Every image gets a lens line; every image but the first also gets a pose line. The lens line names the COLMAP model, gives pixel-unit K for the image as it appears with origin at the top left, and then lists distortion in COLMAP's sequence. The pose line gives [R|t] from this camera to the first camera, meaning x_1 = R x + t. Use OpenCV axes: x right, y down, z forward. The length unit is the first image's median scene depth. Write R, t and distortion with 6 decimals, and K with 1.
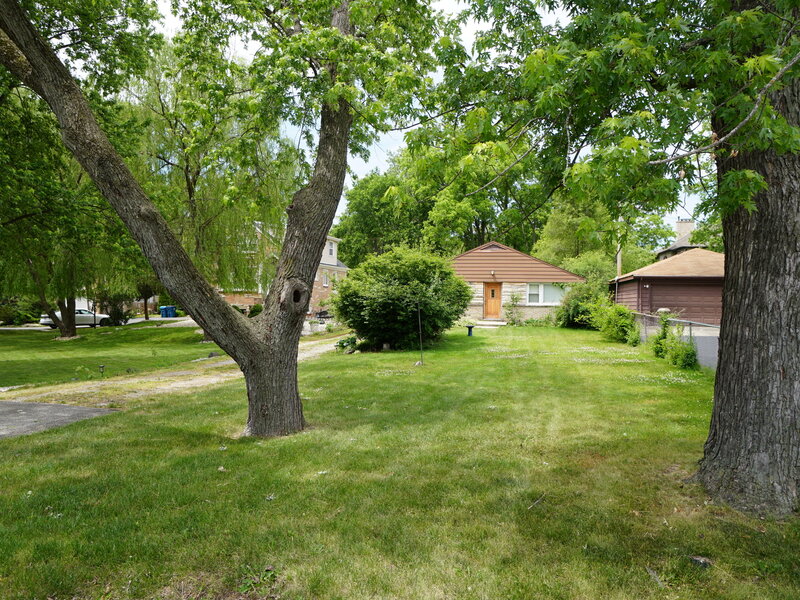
lens RADIAL K [[561.2, 0, 400.7], [0, 561.2, 295.2], [0, 0, 1]] dist [0.006996, 0.001445]
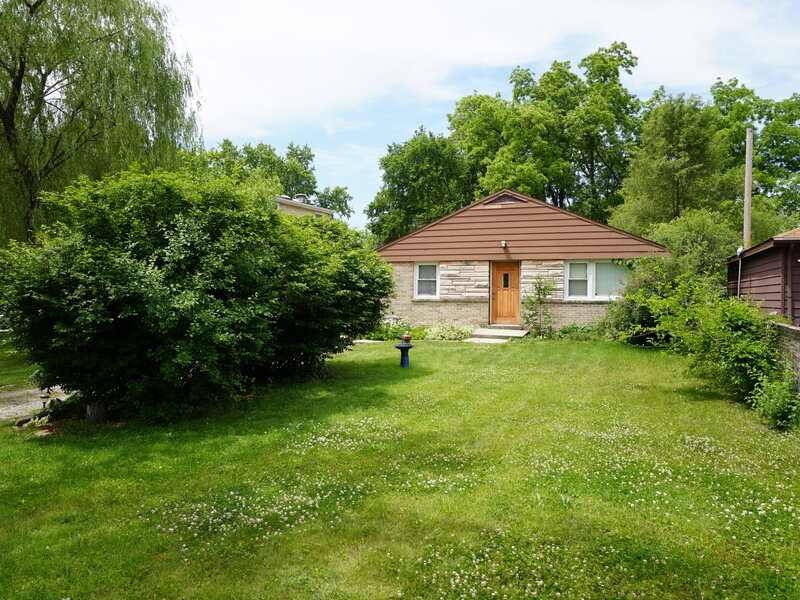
lens RADIAL K [[574.7, 0, 398.3], [0, 574.7, 307.5], [0, 0, 1]] dist [-0.010201, -0.008850]
pose [[0.982882, -0.001241, -0.184230, 0.166180], [0.006880, 0.999527, 0.029975, 0.006217], [0.184106, -0.030730, 0.982426, 0.406231]]
